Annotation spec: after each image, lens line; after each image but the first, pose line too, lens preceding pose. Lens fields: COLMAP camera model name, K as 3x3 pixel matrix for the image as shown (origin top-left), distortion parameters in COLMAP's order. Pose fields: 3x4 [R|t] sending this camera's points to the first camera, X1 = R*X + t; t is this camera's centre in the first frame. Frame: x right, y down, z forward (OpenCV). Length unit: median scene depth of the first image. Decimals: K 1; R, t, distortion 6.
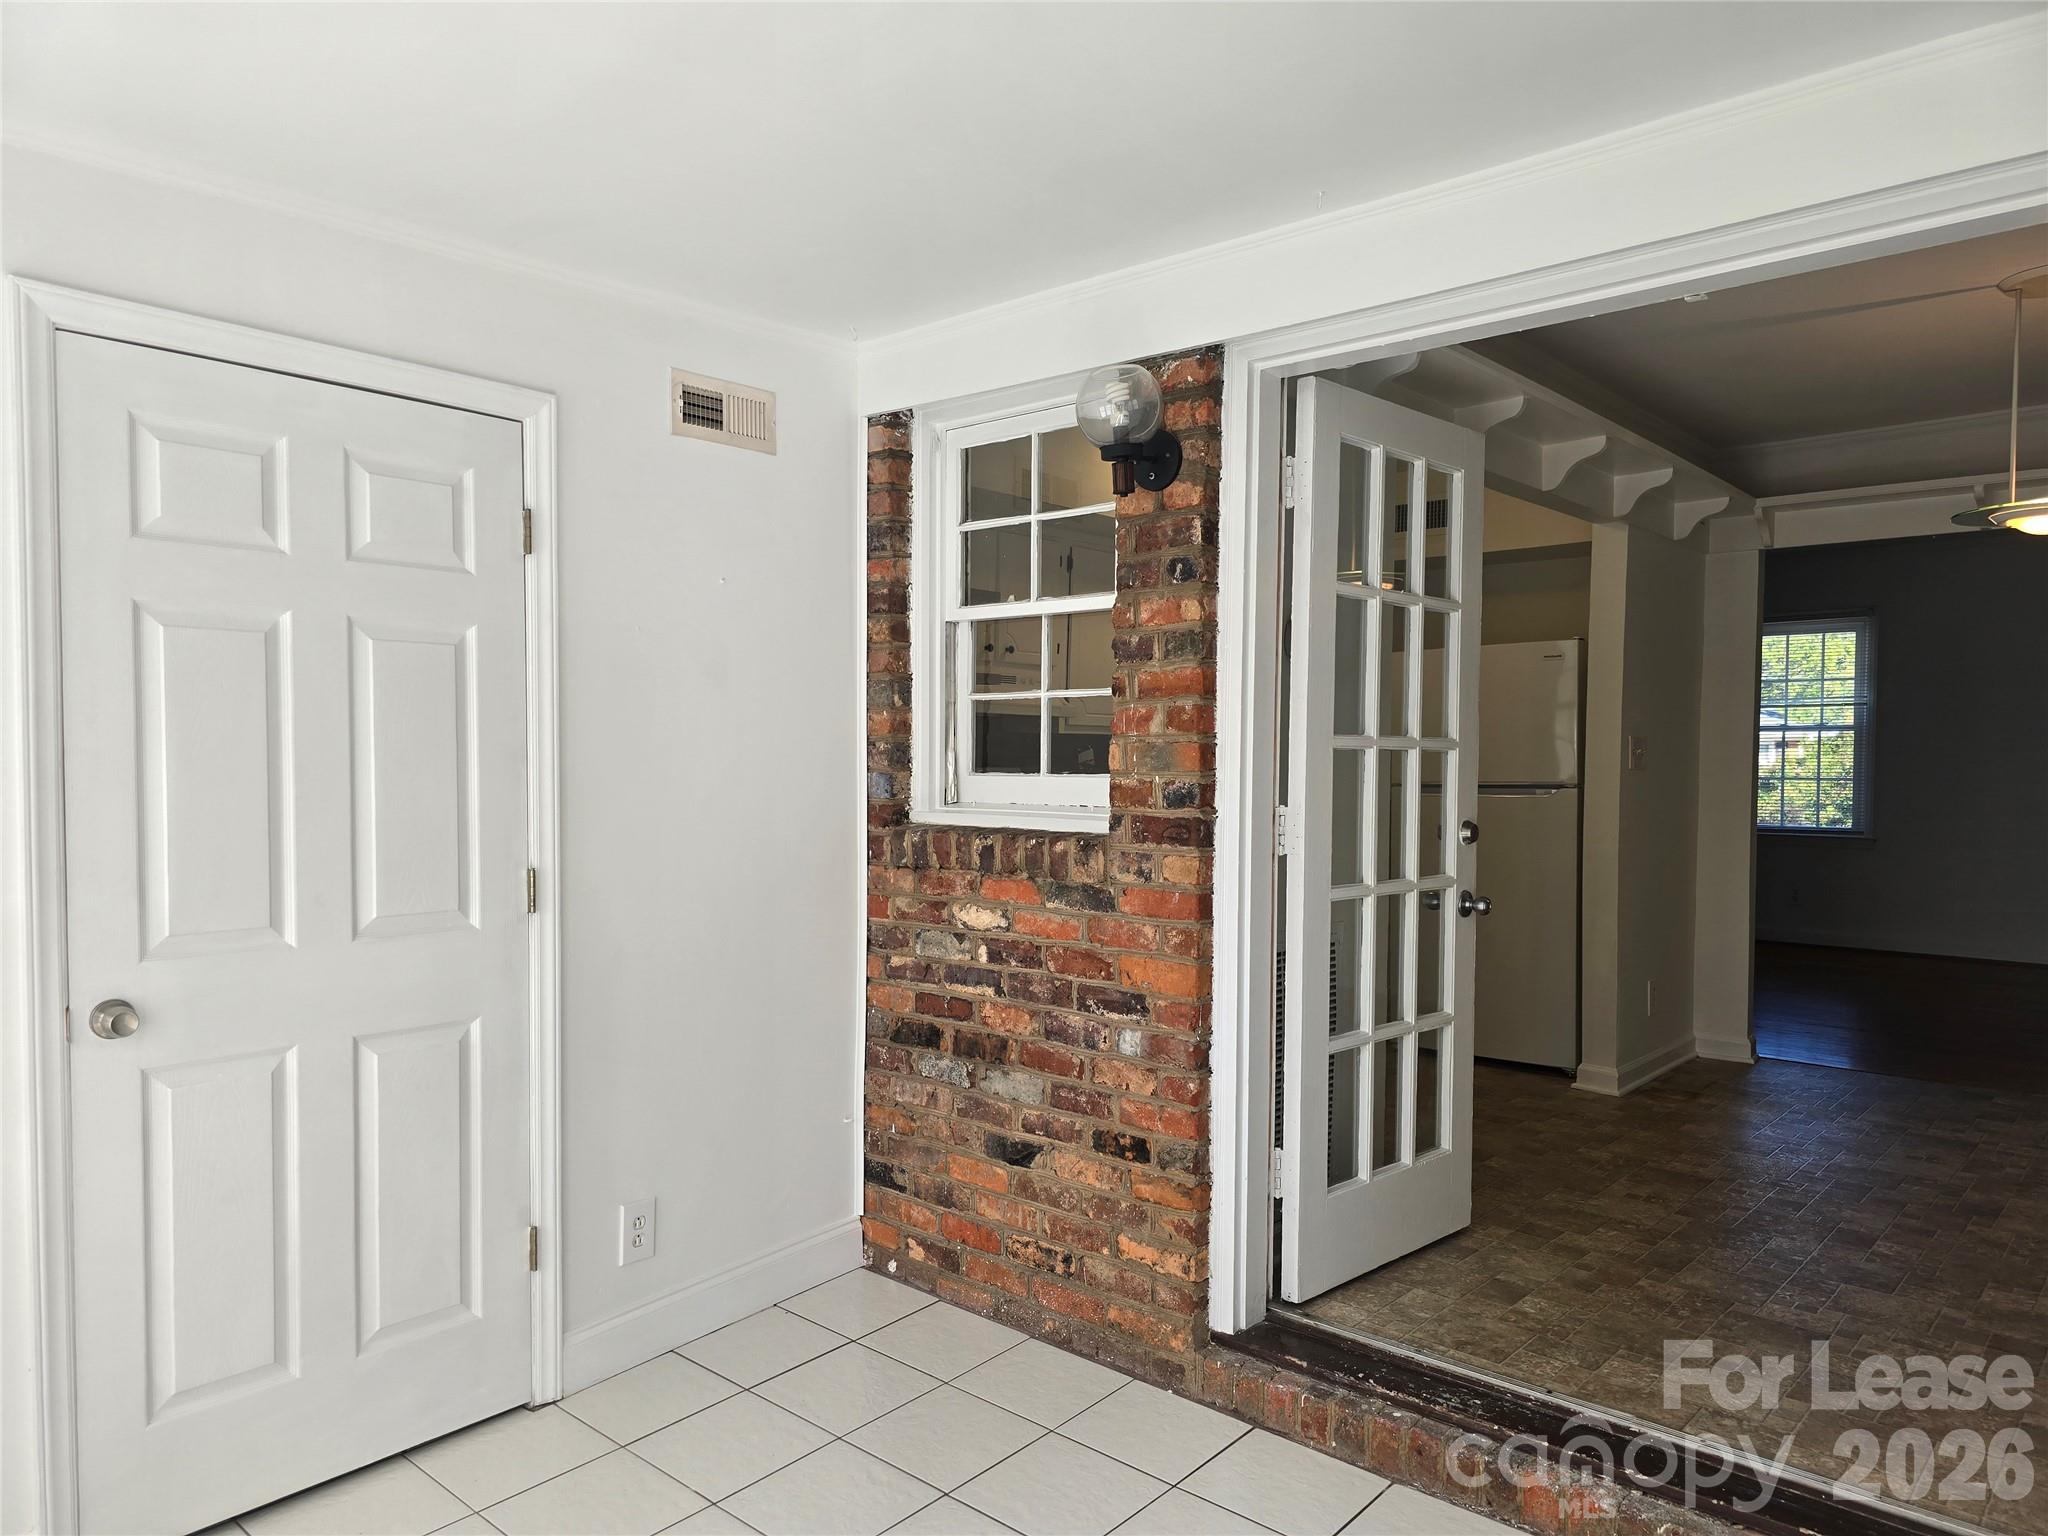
lens RADIAL K [[1393.6, 0, 1030.3], [0, 1393.6, 804.9], [0, 0, 1]] dist [0.045864, 0.000275]
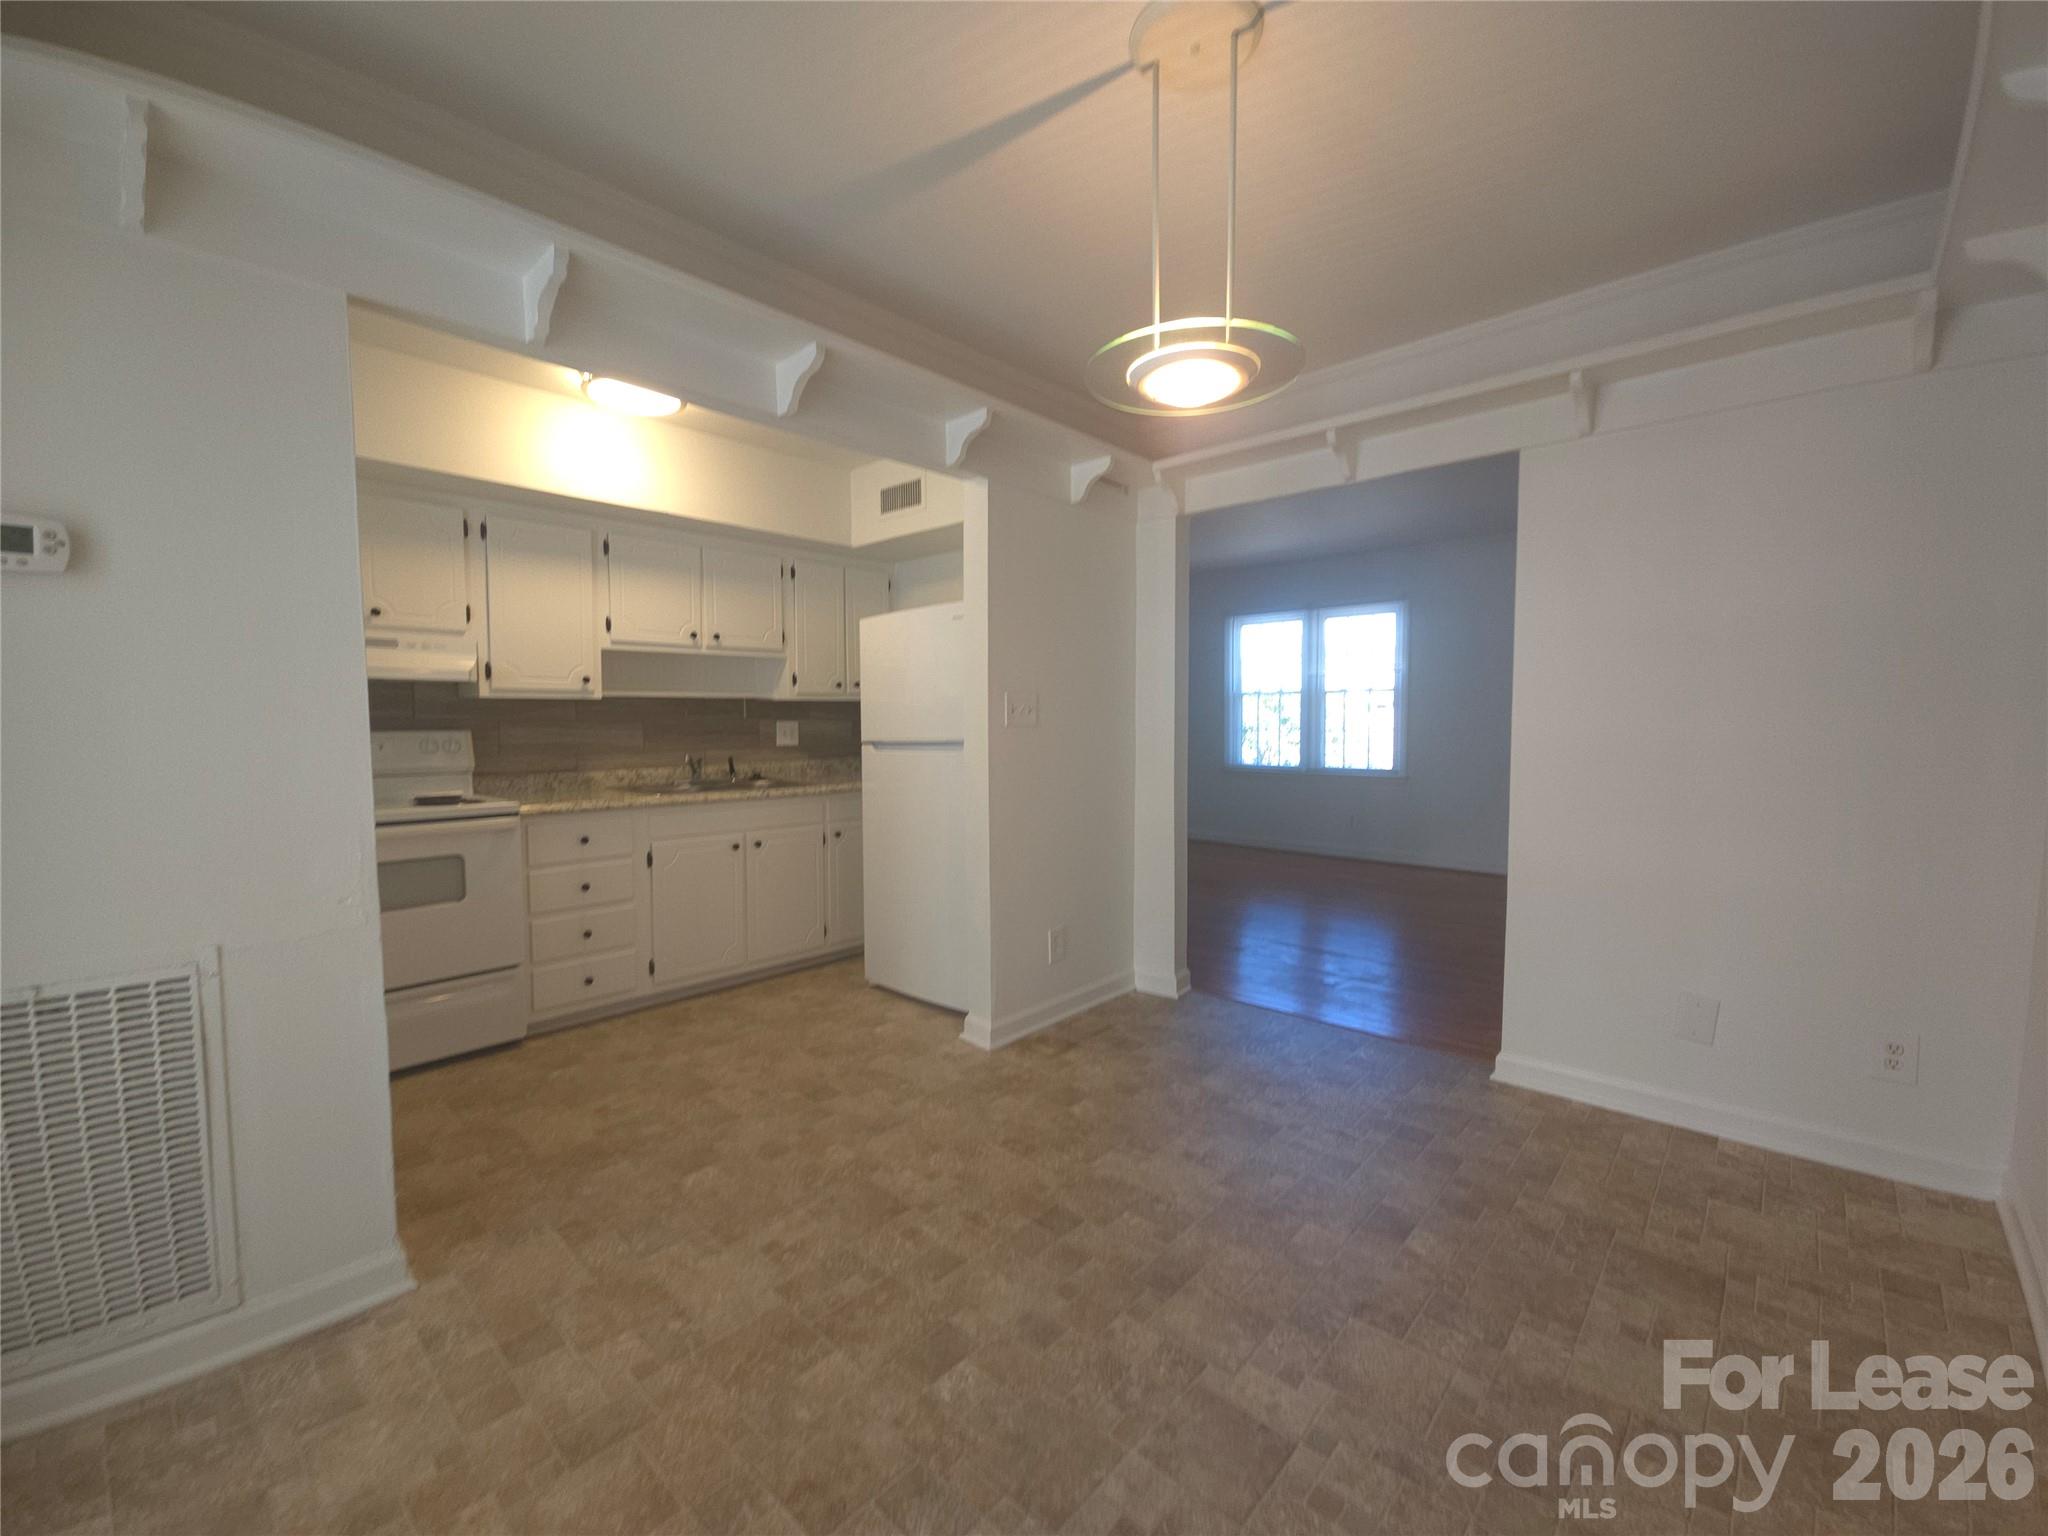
lens RADIAL K [[828.2, 0, 1016.7], [0, 828.2, 762.9], [0, 0, 1]] dist [0.002068, -0.000141]
pose [[0.999261, -0.011242, -0.036760, 0.501221], [0.011795, 0.999820, 0.014852, -0.007864], [0.036586, -0.015274, 0.999214, 0.448846]]
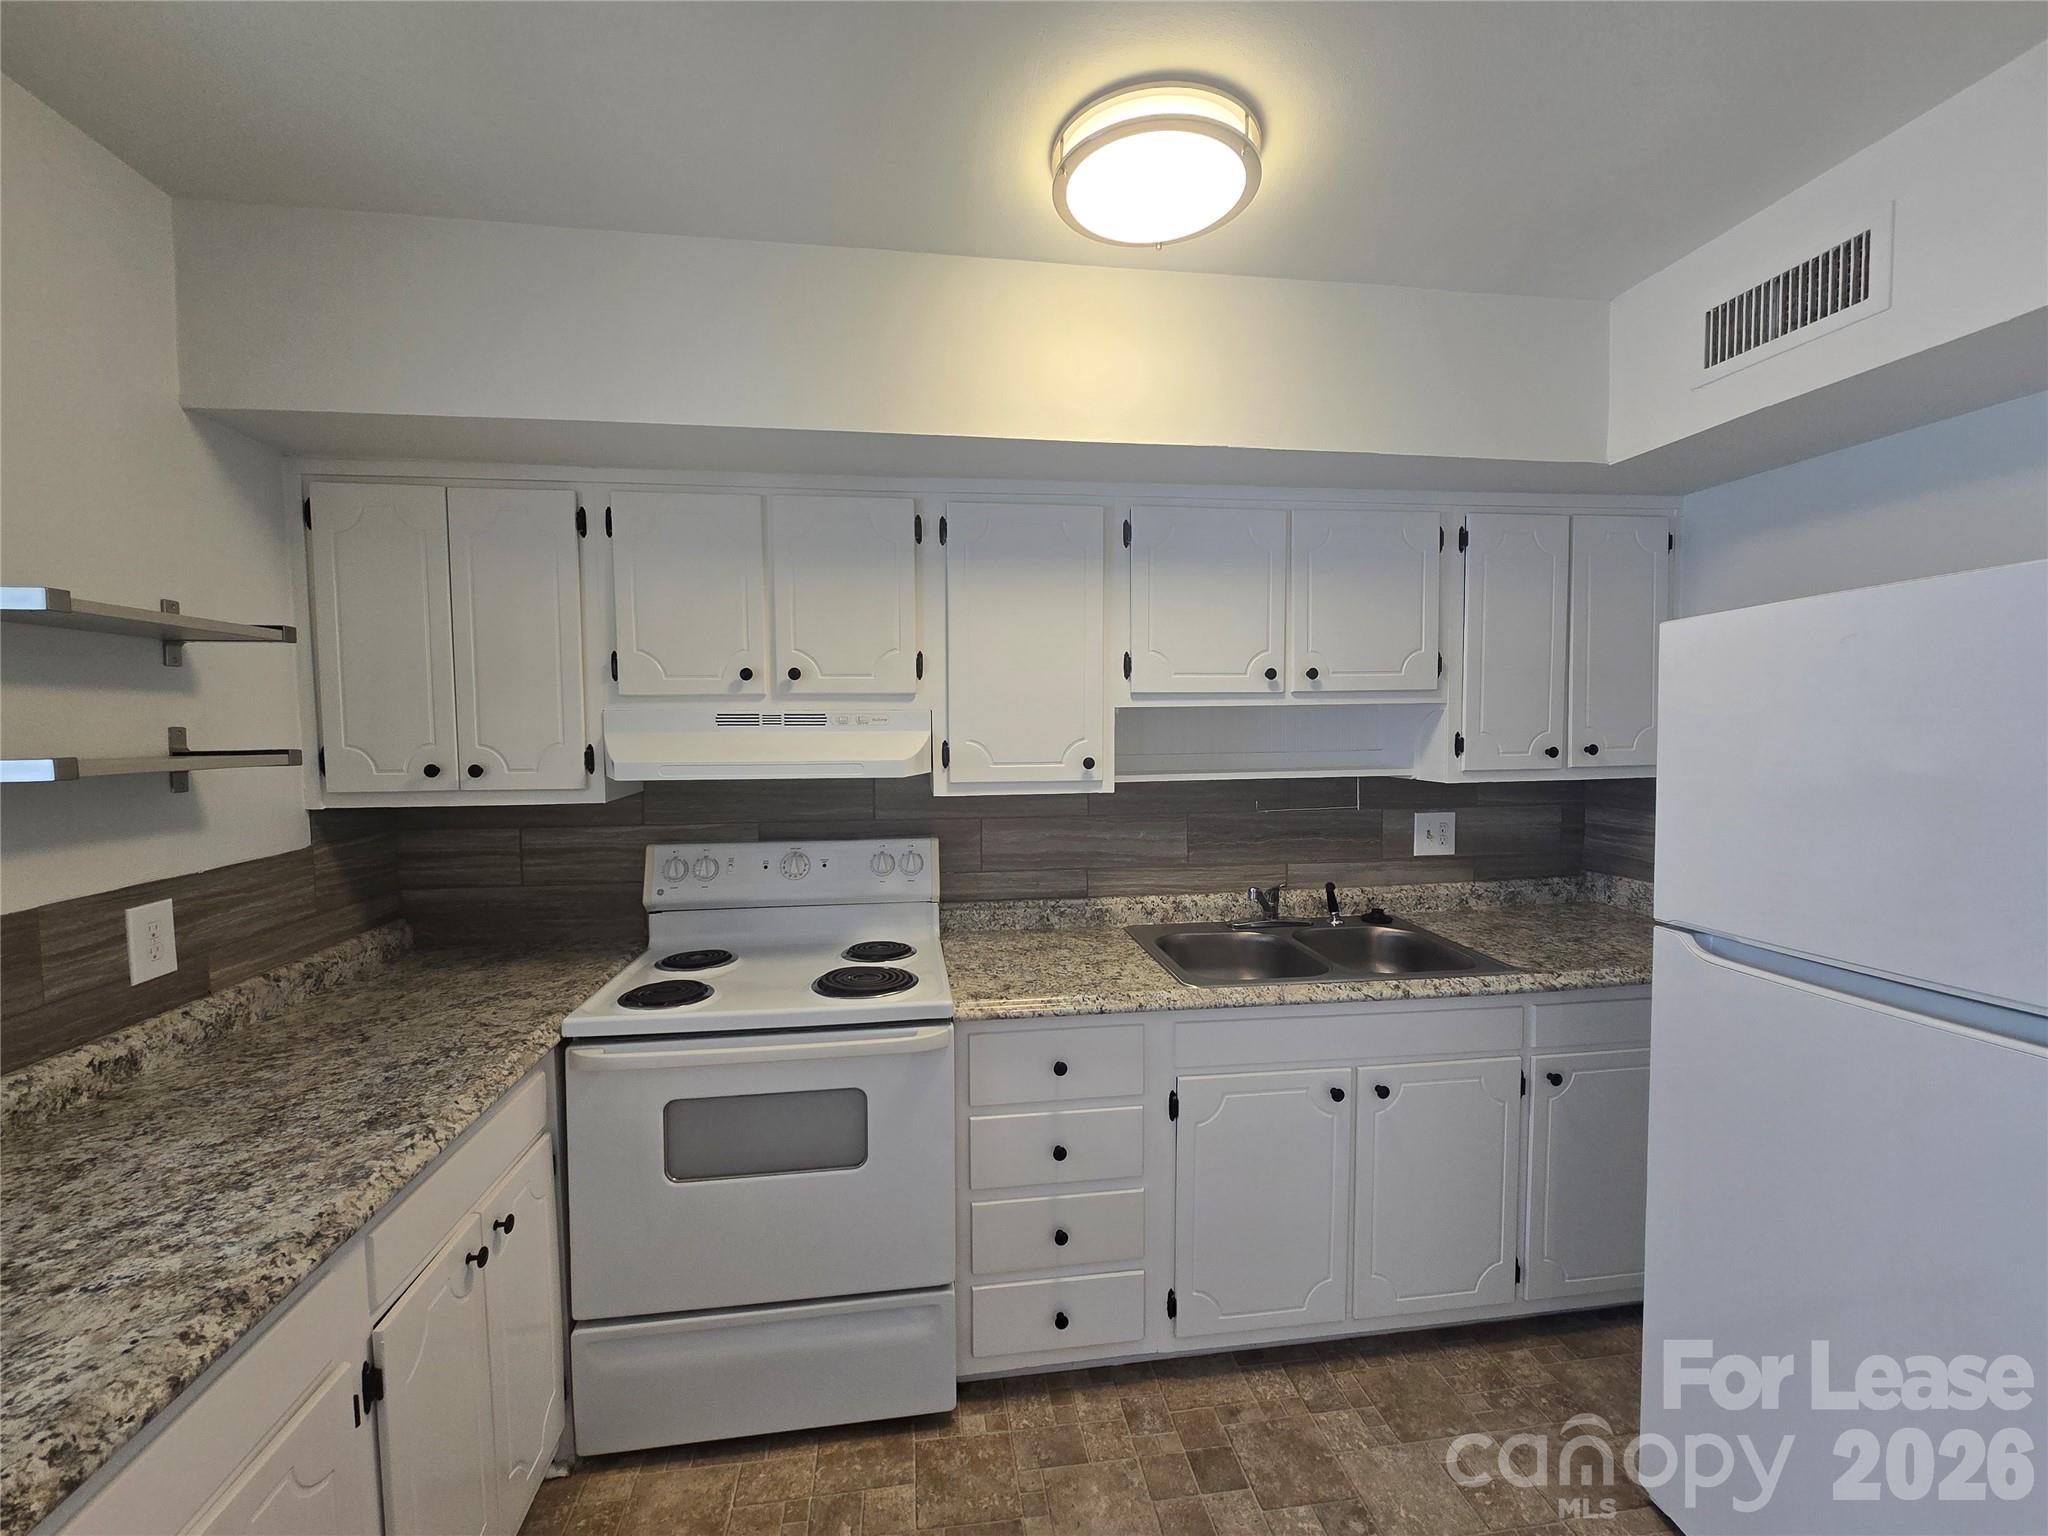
lens RADIAL K [[835.2, 0, 1021.3], [0, 835.2, 761.7], [0, 0, 1]] dist [-0.001767, -0.000684]
pose [[0.753442, 0.014831, -0.657347, 0.349597], [-0.010752, 0.999890, 0.010235, -0.081517], [0.657426, -0.000644, 0.753519, 0.827949]]
